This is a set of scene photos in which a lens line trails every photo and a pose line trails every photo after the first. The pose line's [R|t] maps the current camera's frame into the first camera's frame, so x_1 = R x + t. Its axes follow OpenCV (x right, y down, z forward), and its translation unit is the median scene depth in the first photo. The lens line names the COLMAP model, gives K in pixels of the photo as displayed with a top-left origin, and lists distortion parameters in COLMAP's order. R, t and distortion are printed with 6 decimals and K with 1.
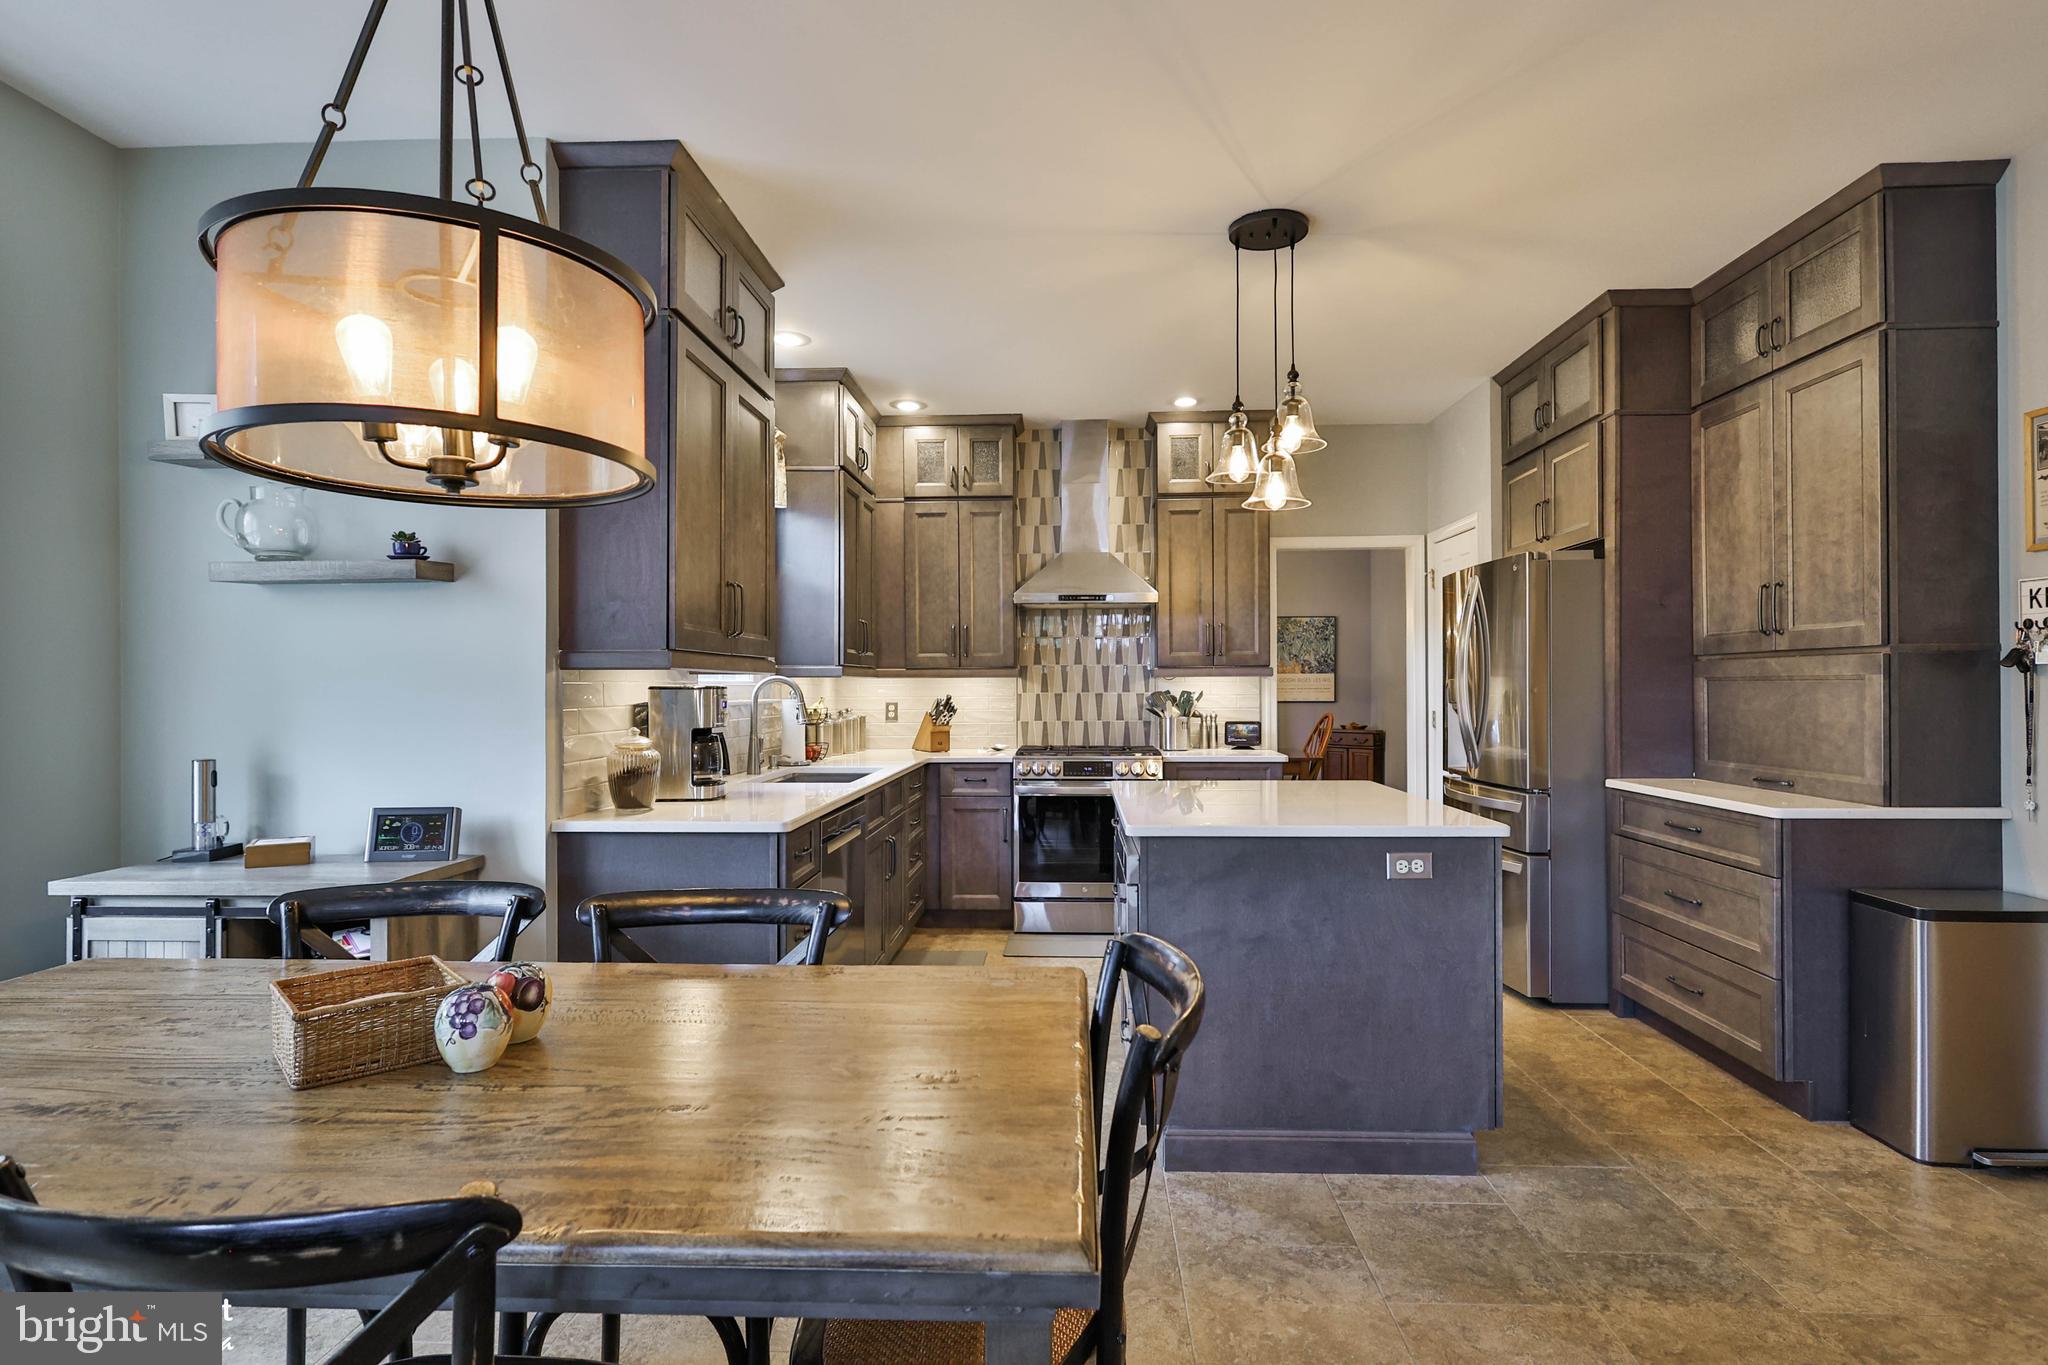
lens RADIAL K [[1006.9, 0, 1053.9], [0, 1006.9, 681.3], [0, 0, 1]] dist [-0.001267, -0.000261]
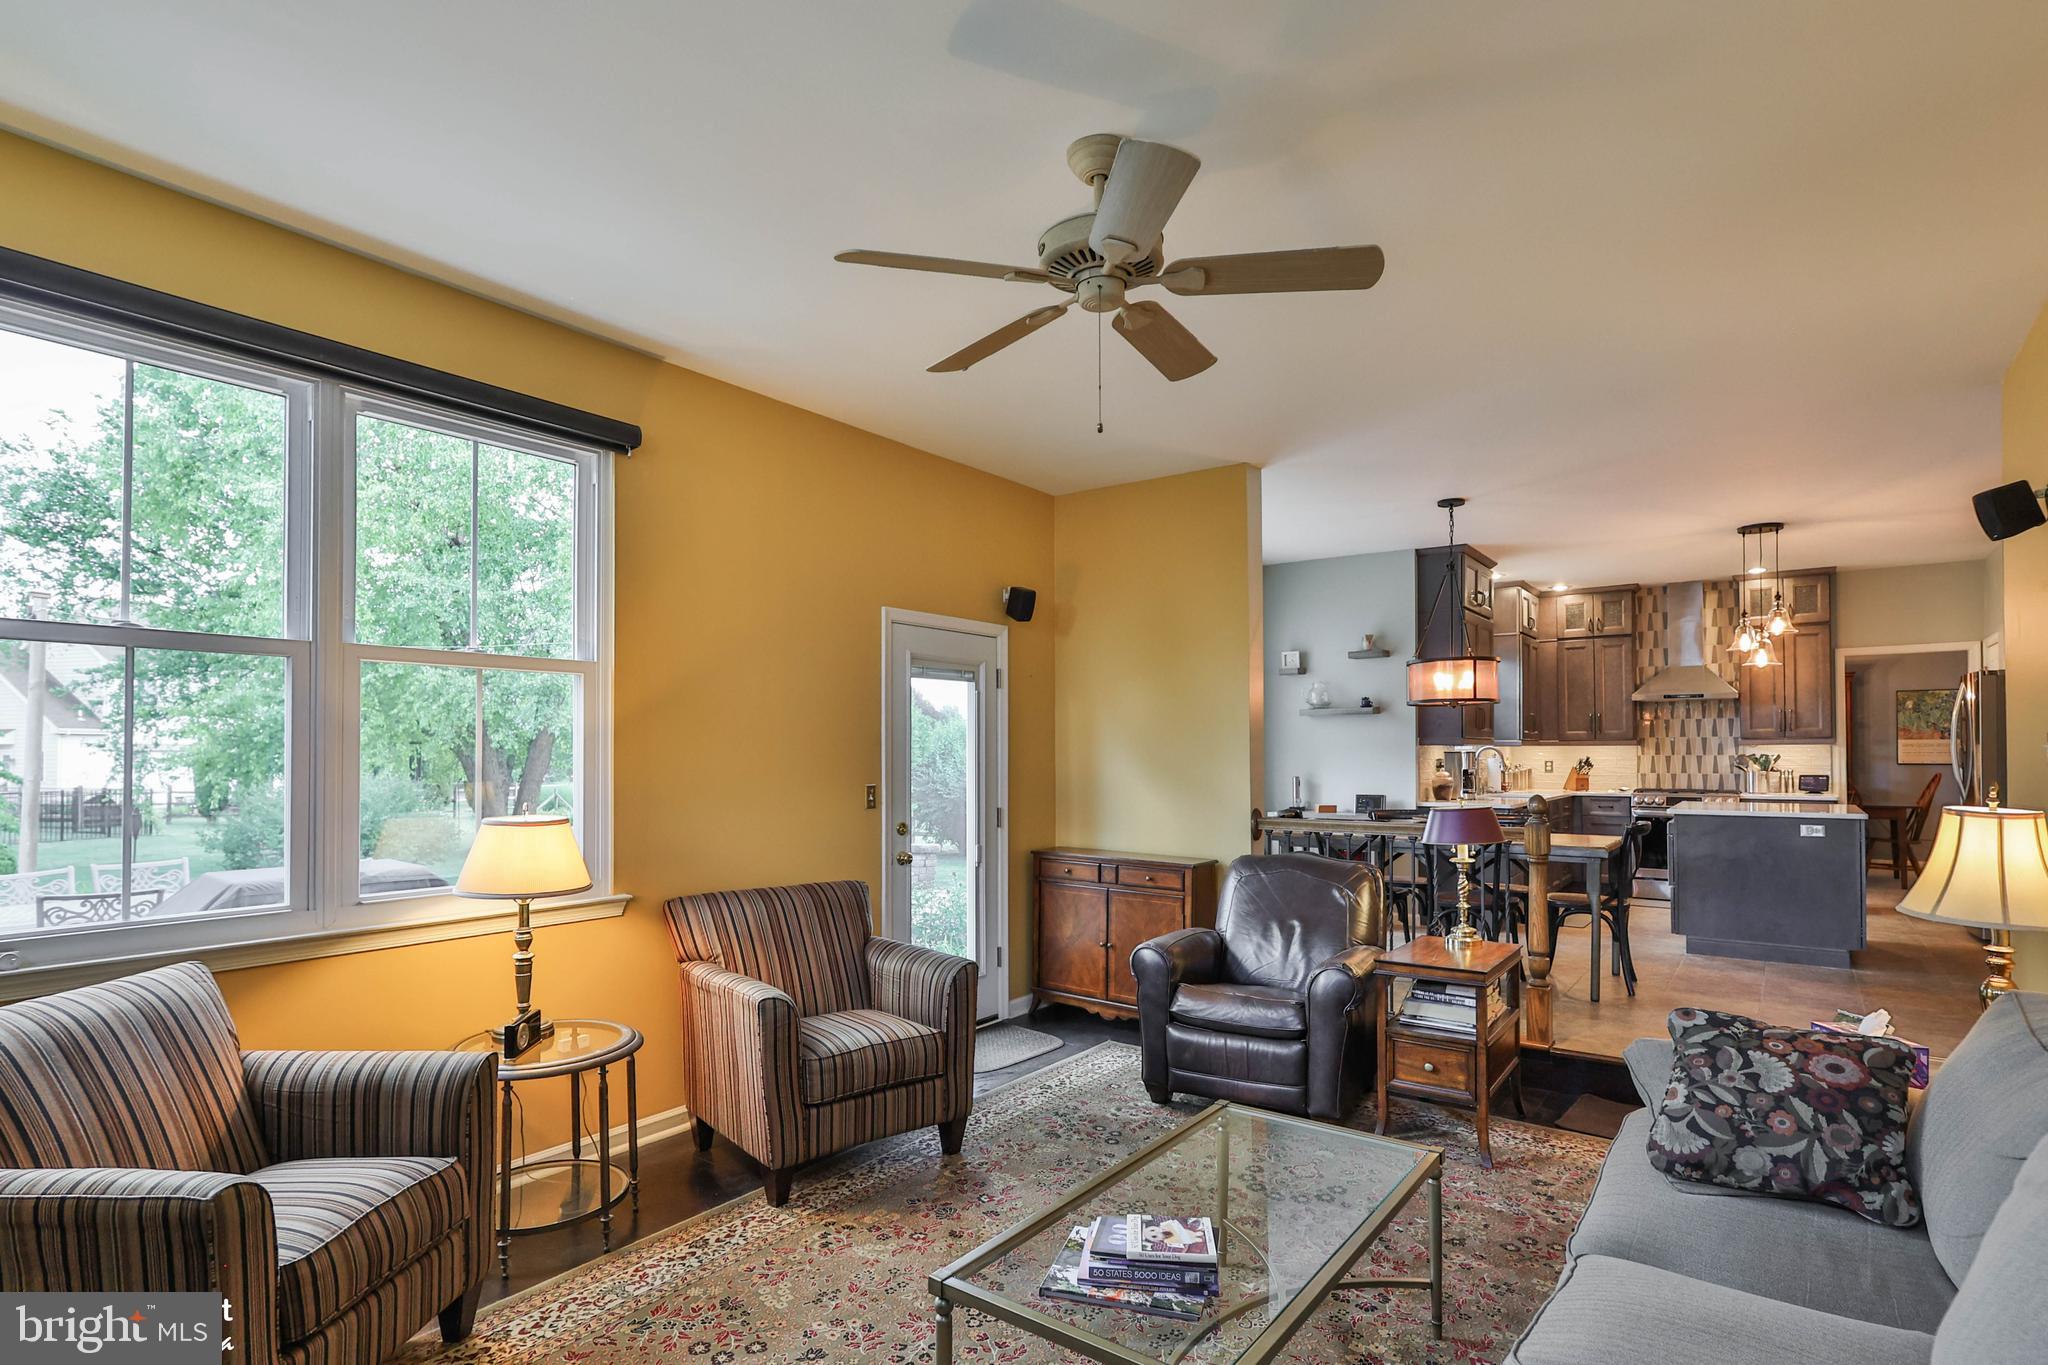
lens RADIAL K [[1041.8, 0, 1019.7], [0, 1041.8, 741.4], [0, 0, 1]] dist [0.000996, -0.000115]
pose [[0.819830, -0.005210, -0.572583, 0.121001], [0.003562, 0.999986, -0.003999, -0.008028], [0.572596, 0.001239, 0.819837, -1.026088]]
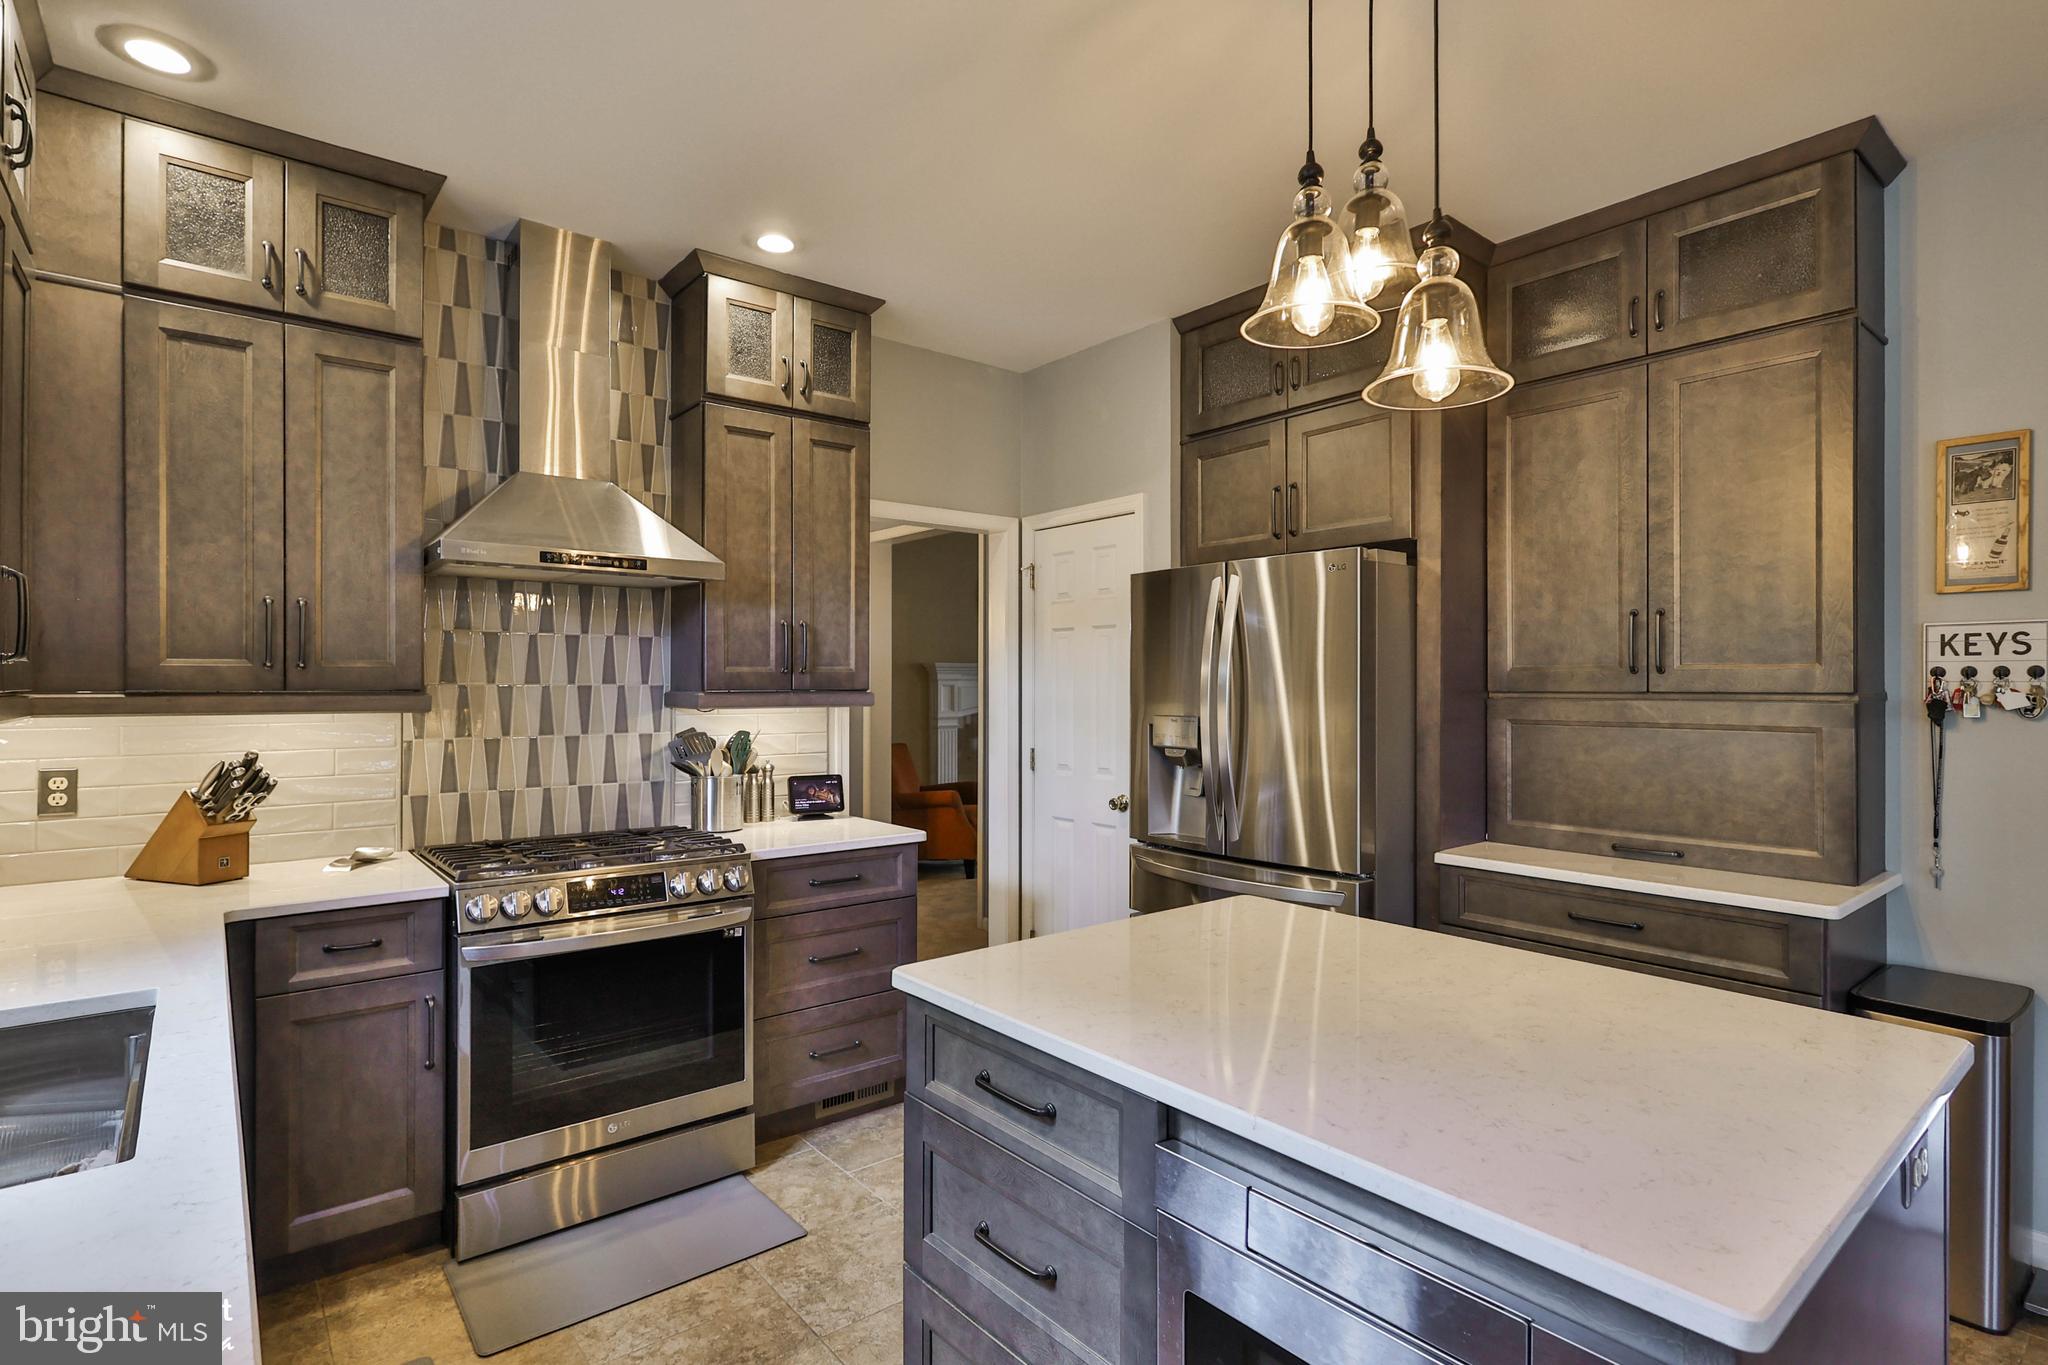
lens RADIAL K [[1005.5, 0, 1012.2], [0, 1005.5, 684.1], [0, 0, 1]] dist [0.002231, 0.000303]
pose [[0.760999, 0.007283, 0.648713, -0.150162], [-0.009587, 0.999954, 0.000021, -0.021933], [-0.648683, -0.006235, 0.761033, 0.480062]]
